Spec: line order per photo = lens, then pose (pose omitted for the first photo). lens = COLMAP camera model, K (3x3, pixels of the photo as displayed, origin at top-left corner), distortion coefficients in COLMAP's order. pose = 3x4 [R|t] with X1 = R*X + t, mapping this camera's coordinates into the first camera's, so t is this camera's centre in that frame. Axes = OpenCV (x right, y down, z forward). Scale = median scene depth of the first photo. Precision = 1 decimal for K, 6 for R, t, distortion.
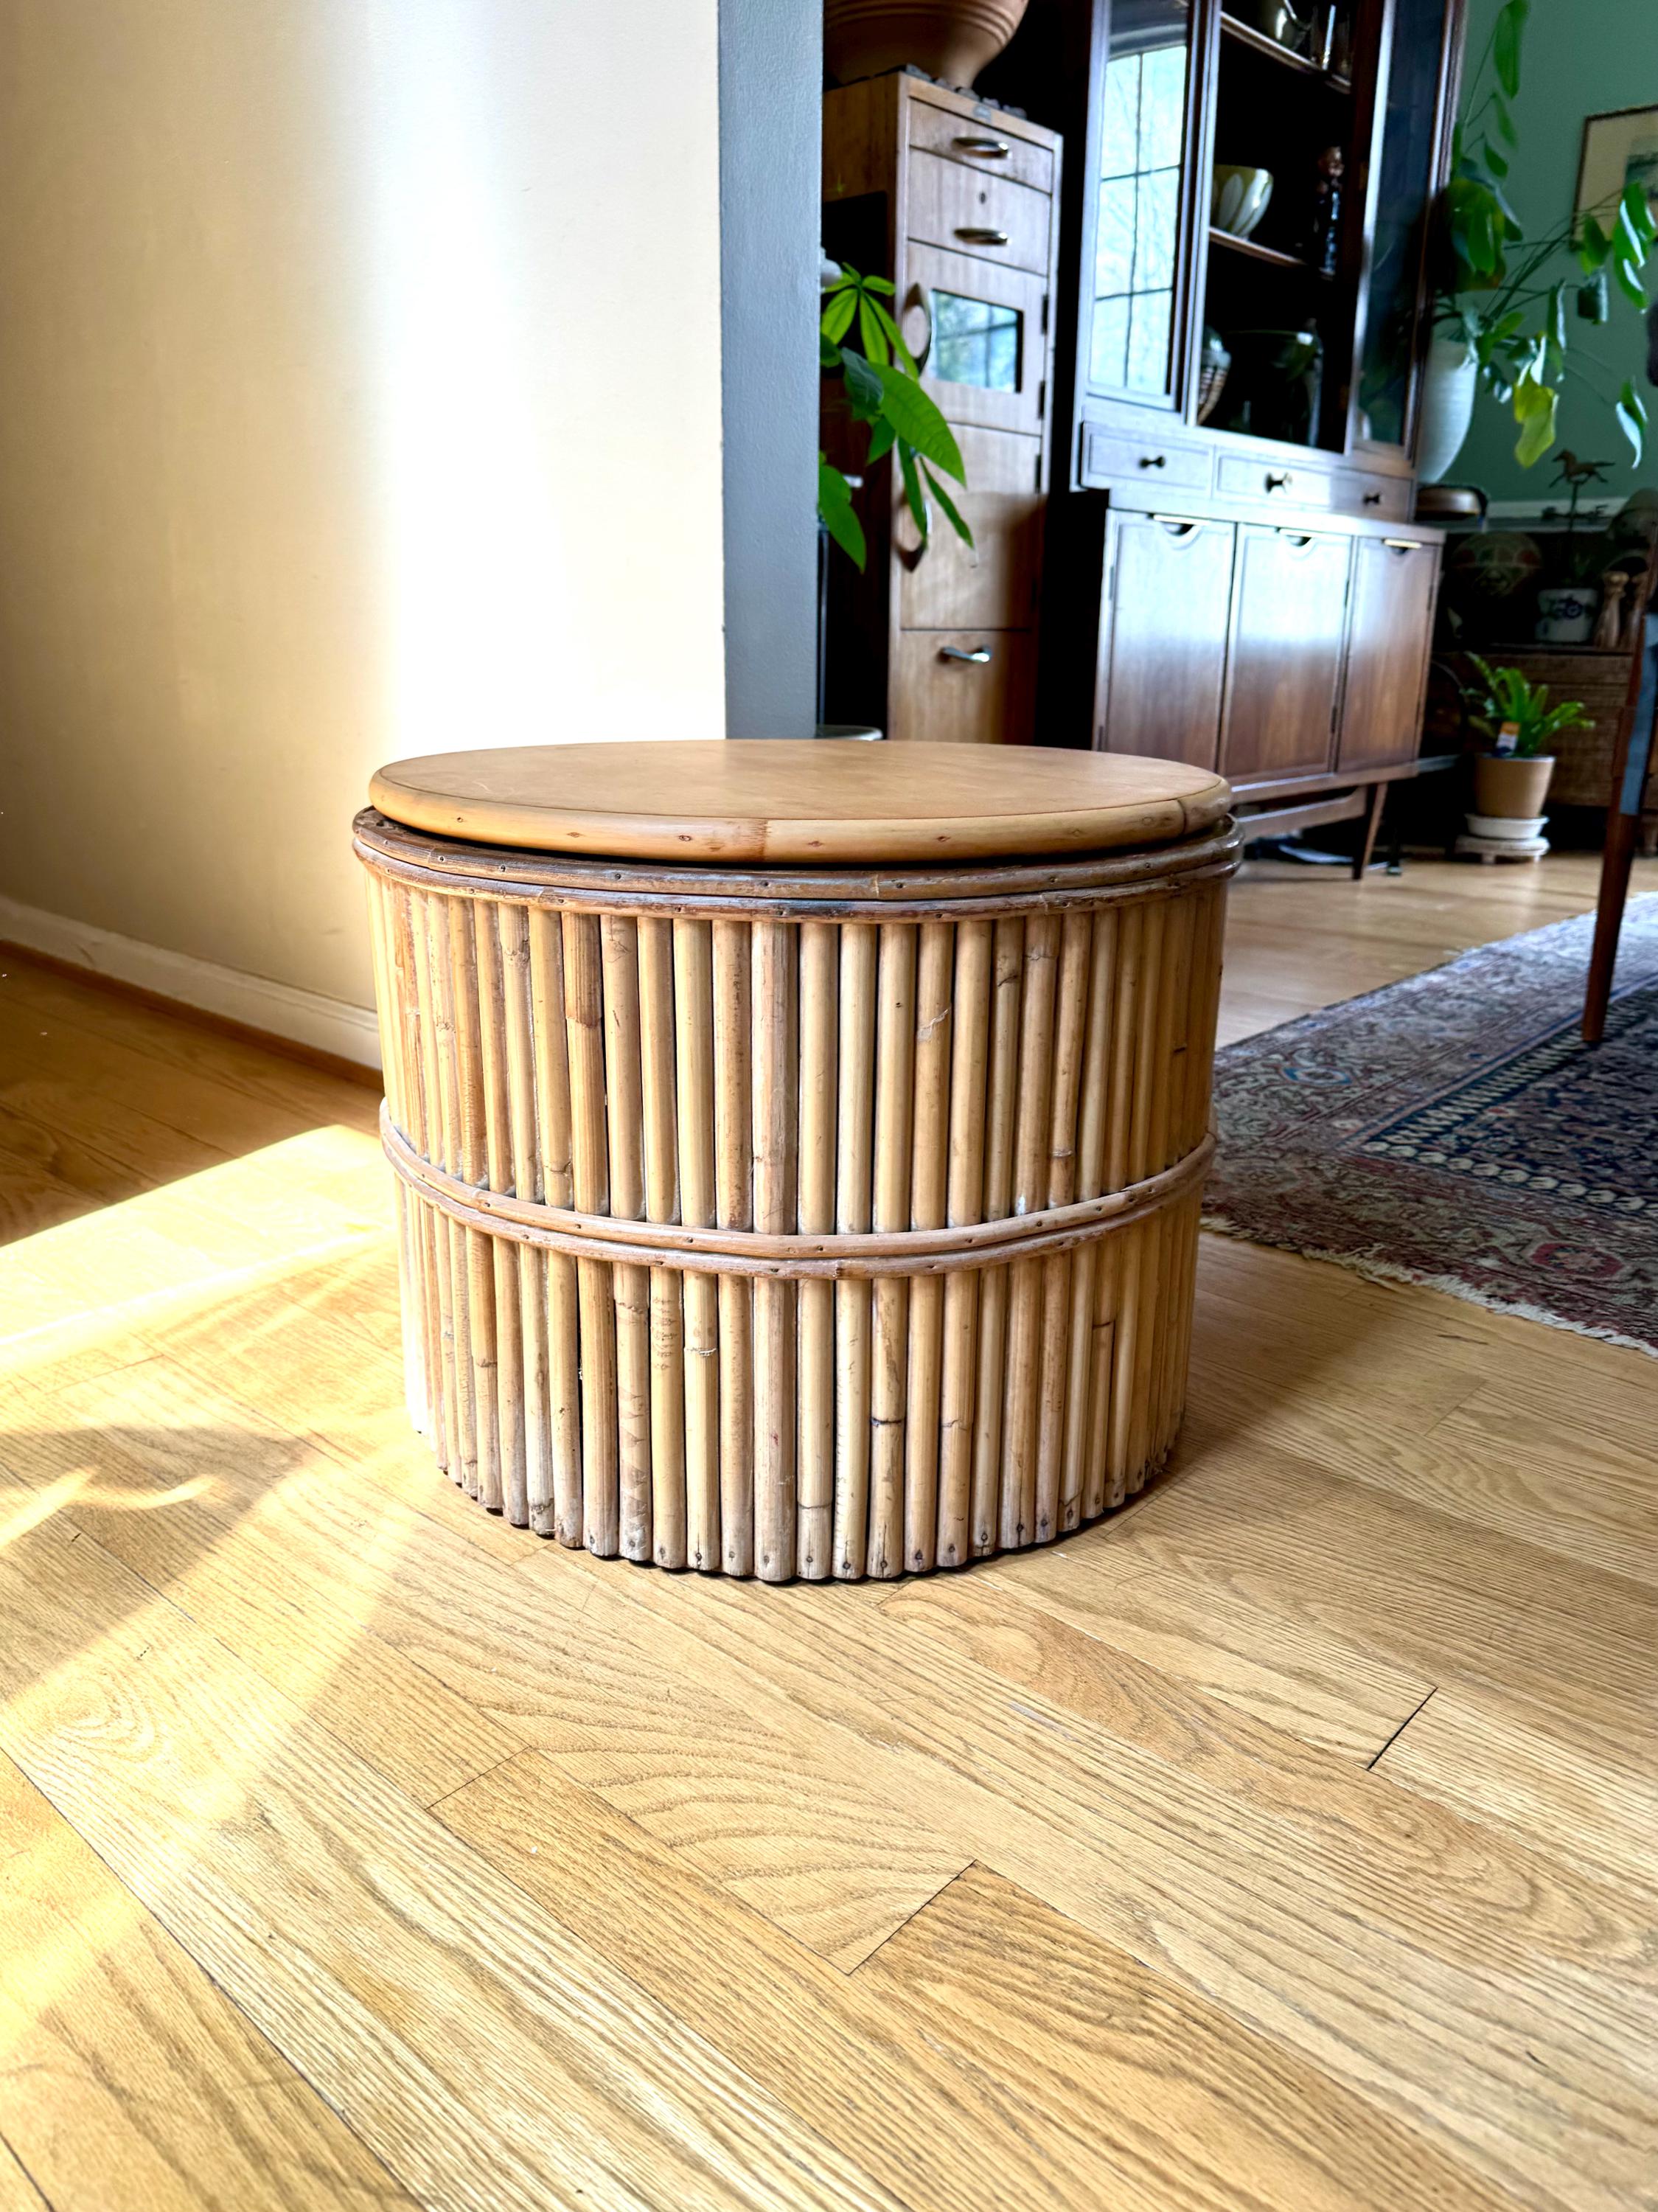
lens RADIAL K [[1591.8, 0, 823.6], [0, 1591.8, 1112.0], [0, 0, 1]] dist [0.017766, -0.032270]
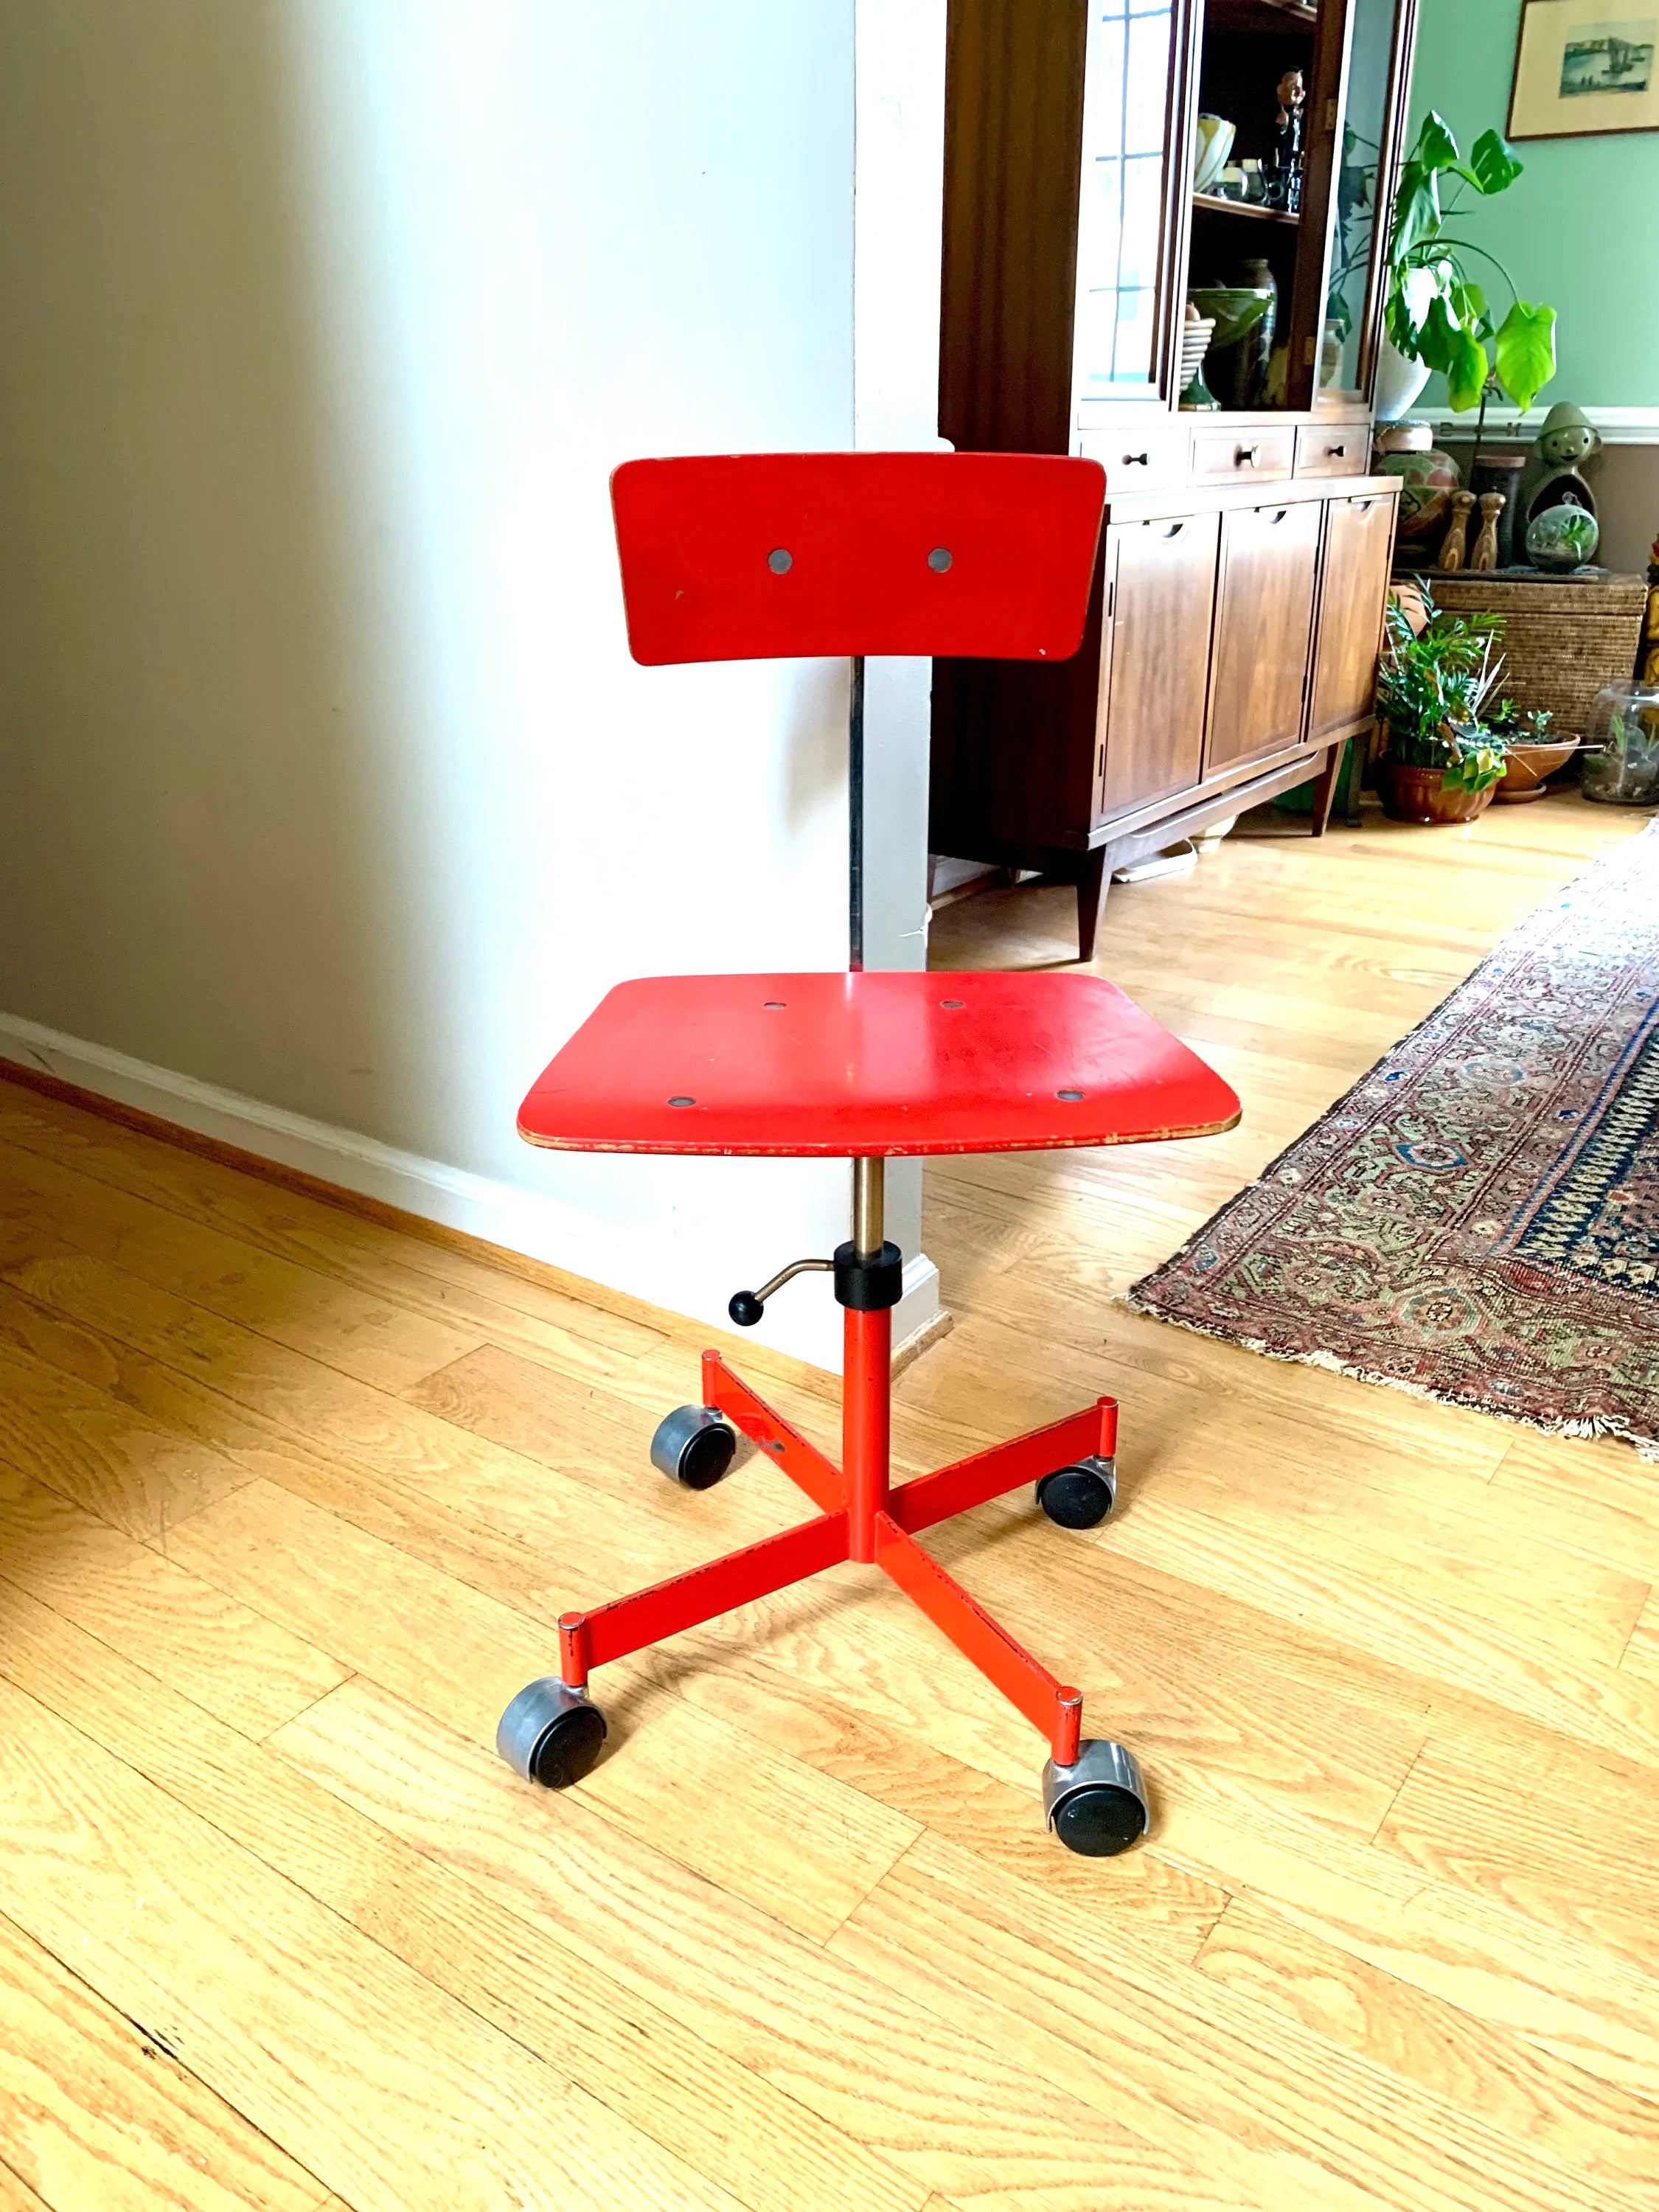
lens RADIAL K [[1678.7, 0, 832.8], [0, 1678.7, 1106.5], [0, 0, 1]] dist [-0.001682, -0.001322]
pose [[0.993494, -0.055422, 0.099488, -0.292743], [0.046083, 0.994521, 0.093831, -0.378708], [-0.104143, -0.088635, 0.990605, -0.012581]]
